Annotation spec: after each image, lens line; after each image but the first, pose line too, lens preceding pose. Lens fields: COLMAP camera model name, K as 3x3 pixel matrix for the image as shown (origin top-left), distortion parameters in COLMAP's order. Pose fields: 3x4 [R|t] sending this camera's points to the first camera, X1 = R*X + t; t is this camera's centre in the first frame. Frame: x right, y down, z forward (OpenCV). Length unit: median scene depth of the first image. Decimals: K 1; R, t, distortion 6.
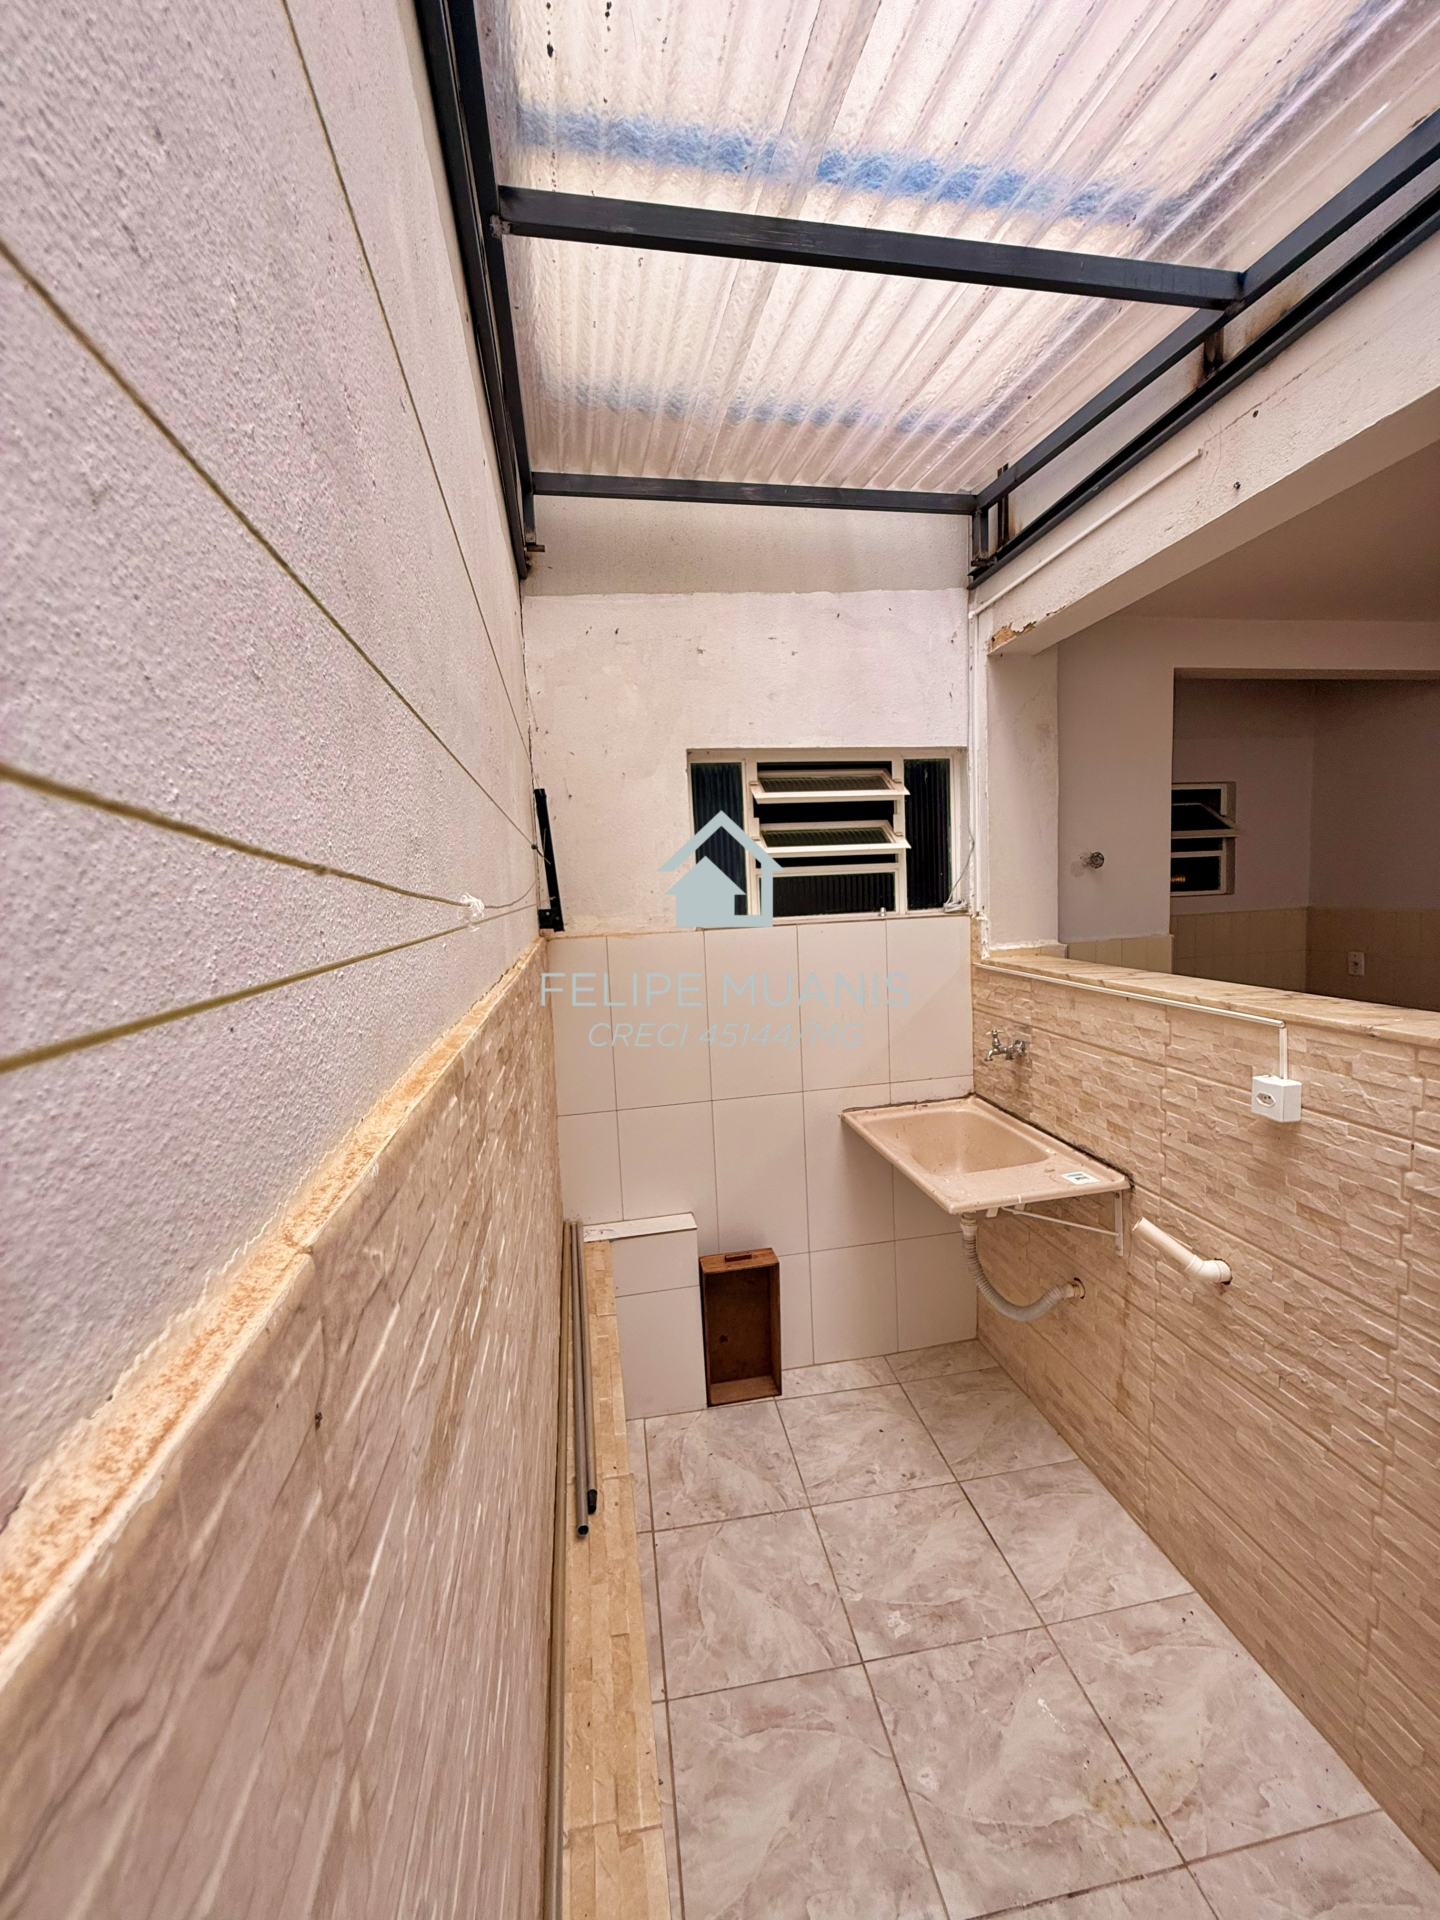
lens RADIAL K [[764.6, 0, 718.9], [0, 764.6, 956.9], [0, 0, 1]] dist [0.000189, 0.000104]
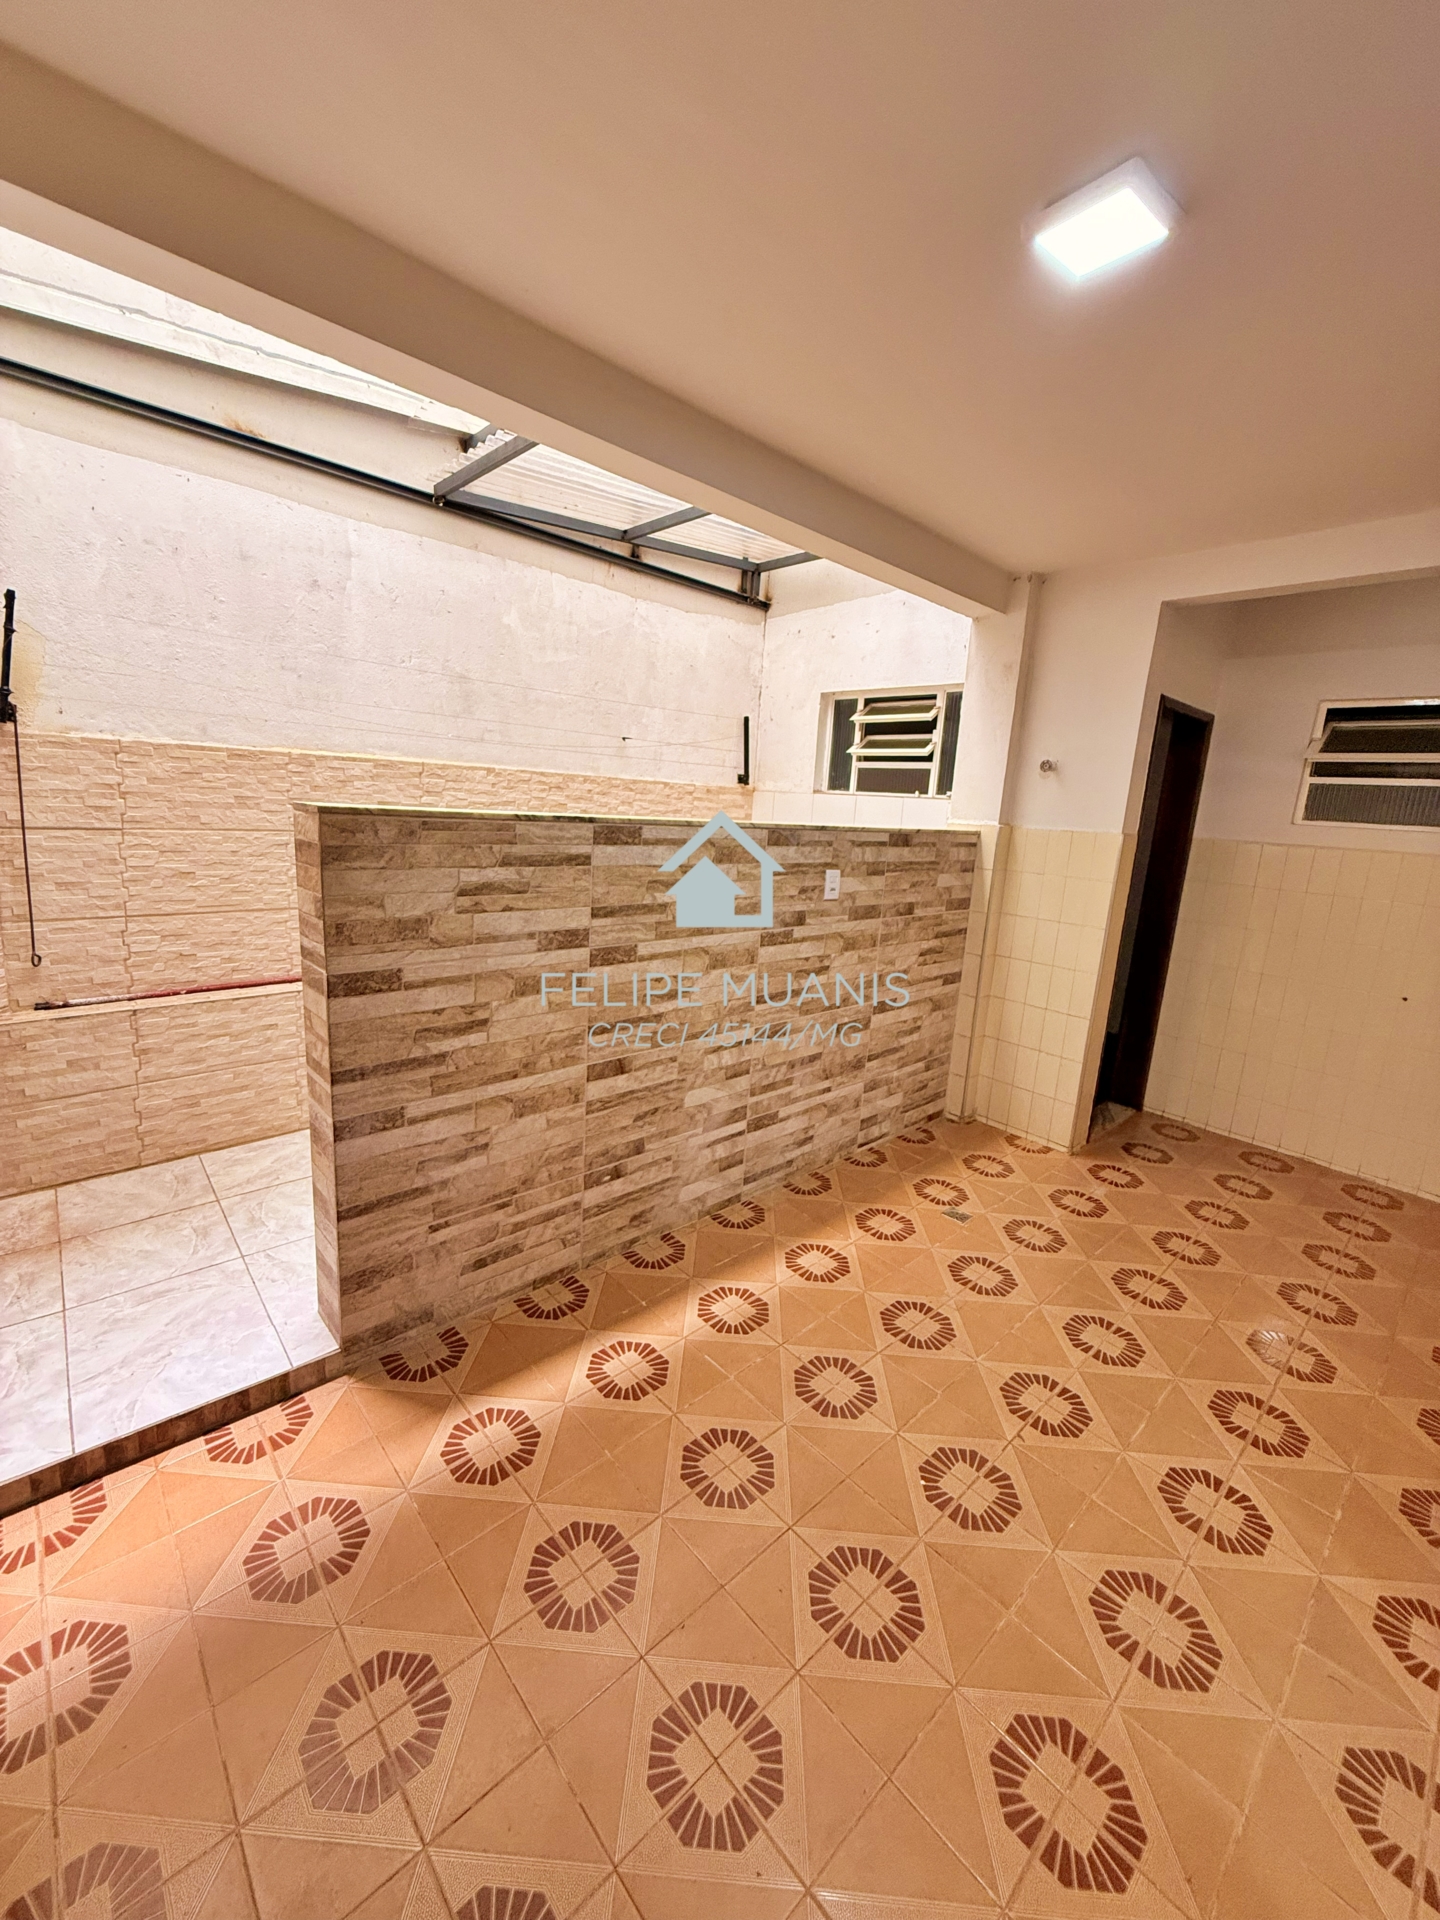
lens RADIAL K [[764.6, 0, 718.9], [0, 764.6, 956.9], [0, 0, 1]] dist [0.000189, 0.000104]
pose [[0.530006, 0.243469, -0.812291, 1.367707], [-0.163610, 0.969259, 0.183765, 0.042572], [0.832061, 0.035502, 0.553547, -0.183735]]
